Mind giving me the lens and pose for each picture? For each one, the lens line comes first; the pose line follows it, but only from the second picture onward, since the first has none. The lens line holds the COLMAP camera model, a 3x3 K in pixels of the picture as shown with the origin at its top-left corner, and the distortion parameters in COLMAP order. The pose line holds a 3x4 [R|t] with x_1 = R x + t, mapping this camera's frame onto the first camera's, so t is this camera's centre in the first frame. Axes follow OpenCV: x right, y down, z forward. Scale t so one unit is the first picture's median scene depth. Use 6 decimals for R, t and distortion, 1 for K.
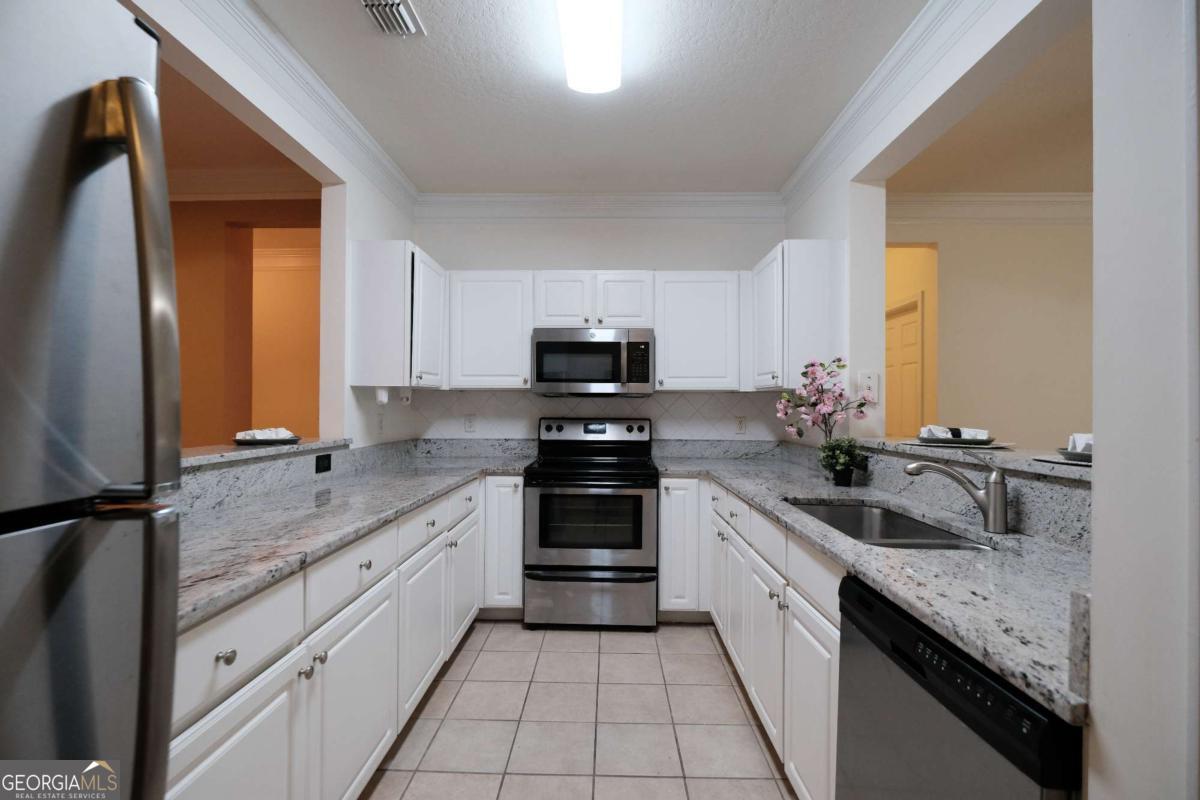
lens RADIAL K [[538.0, 0, 600.0], [0, 538.0, 400.0], [0, 0, 1]] dist [-0.002904, -0.000133]
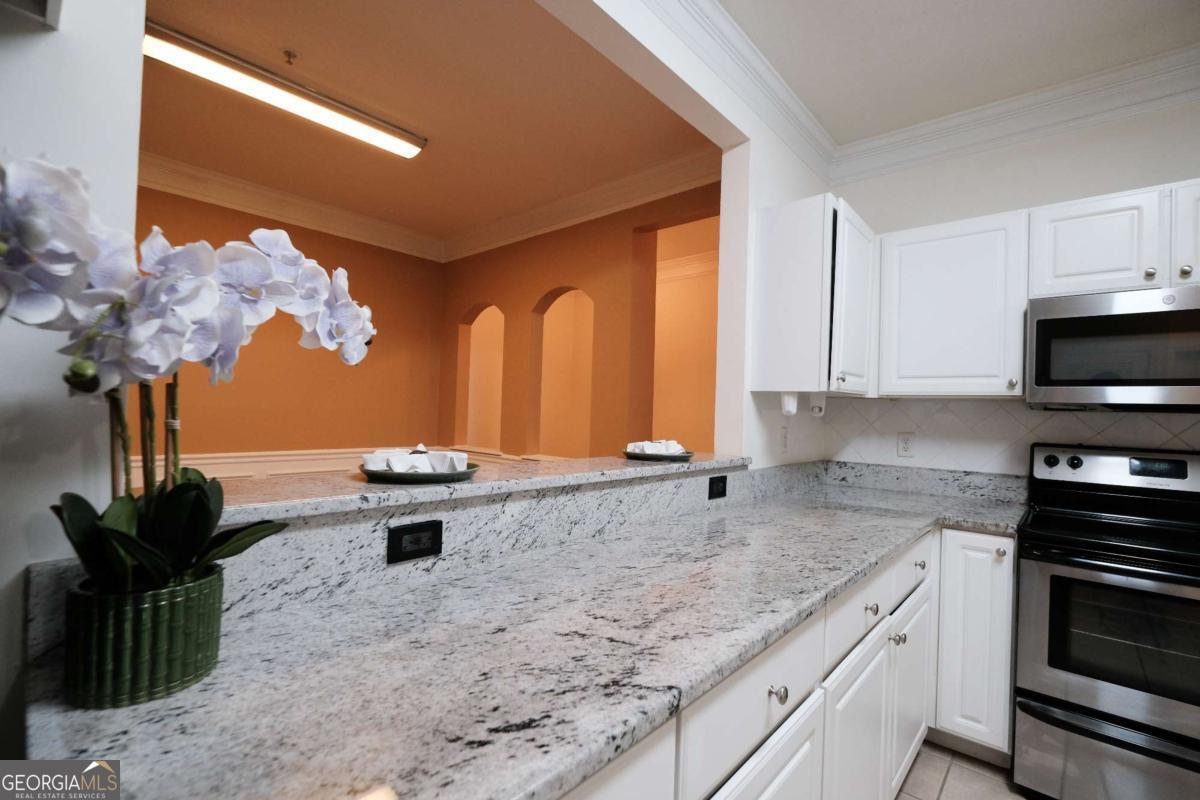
lens RADIAL K [[538.0, 0, 600.0], [0, 538.0, 400.0], [0, 0, 1]] dist [-0.002904, -0.000133]
pose [[0.766727, 0.008083, -0.641923, -0.118497], [-0.021427, 0.999686, -0.013004, 0.002032], [0.641616, 0.023725, 0.766659, 0.236095]]
